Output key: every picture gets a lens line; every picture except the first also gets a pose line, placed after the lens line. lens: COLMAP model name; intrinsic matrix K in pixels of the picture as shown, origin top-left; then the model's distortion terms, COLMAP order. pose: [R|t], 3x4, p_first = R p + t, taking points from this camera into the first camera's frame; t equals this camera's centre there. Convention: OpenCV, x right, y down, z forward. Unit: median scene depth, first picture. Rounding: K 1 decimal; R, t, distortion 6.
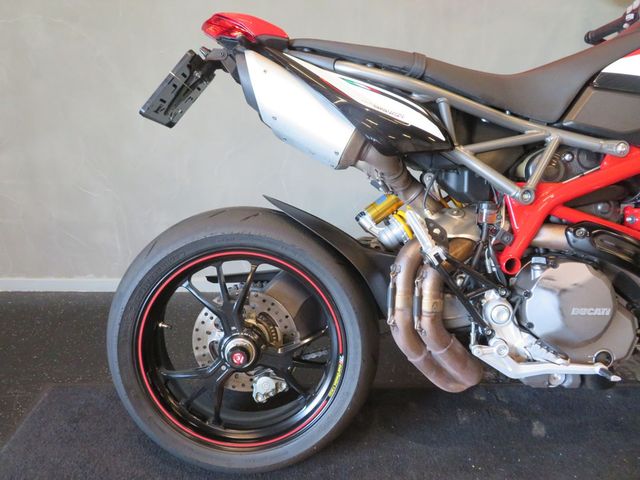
lens RADIAL K [[457.6, 0, 318.8], [0, 457.6, 240.3], [0, 0, 1]] dist [-0.012168, 0.010159]
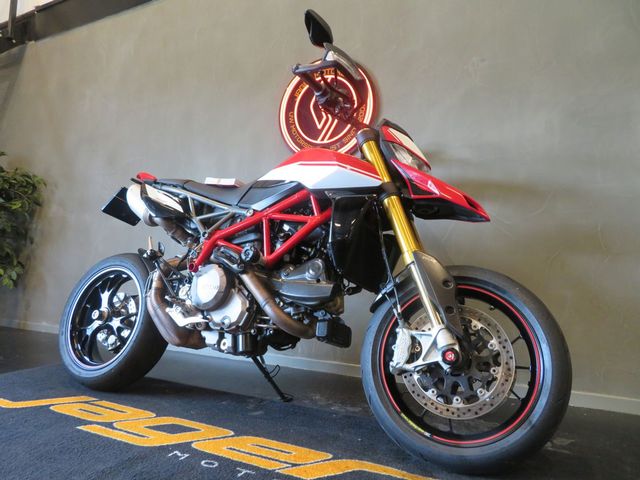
lens RADIAL K [[457.6, 0, 318.8], [0, 457.6, 239.1], [0, 0, 1]] dist [-0.012168, 0.010159]
pose [[0.878705, -0.023461, -0.476788, 1.786718], [-0.188126, 0.900941, -0.391042, 0.594282], [0.438732, 0.433307, 0.787248, -0.357341]]
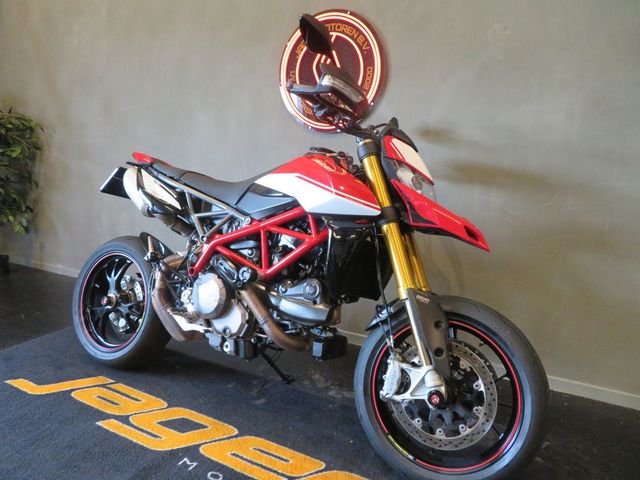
lens RADIAL K [[457.6, 0, 319.3], [0, 457.6, 238.9], [0, 0, 1]] dist [-0.012168, 0.010159]
pose [[0.866501, 0.098991, -0.489261, 1.809462], [-0.202073, 0.965800, -0.162472, 0.124550], [0.456445, 0.239649, 0.856870, -0.485139]]
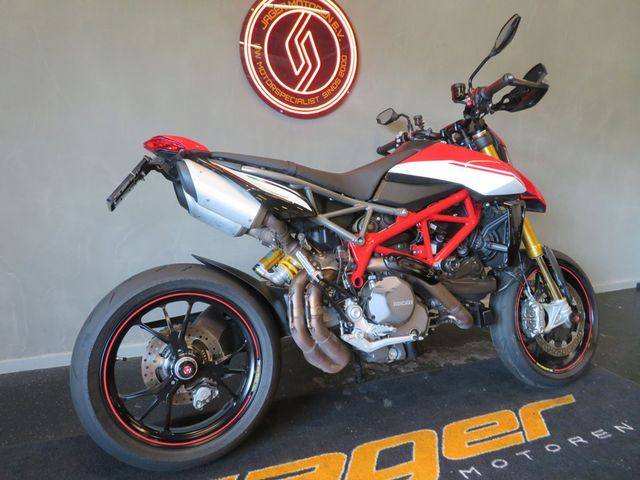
lens RADIAL K [[457.6, 0, 323.4], [0, 457.6, 240.9], [0, 0, 1]] dist [-0.012168, 0.010159]
pose [[0.929563, -0.055404, 0.364475, -0.287544], [0.125129, 0.977370, -0.170559, 0.171393], [-0.346777, 0.204151, 0.915460, -0.502639]]
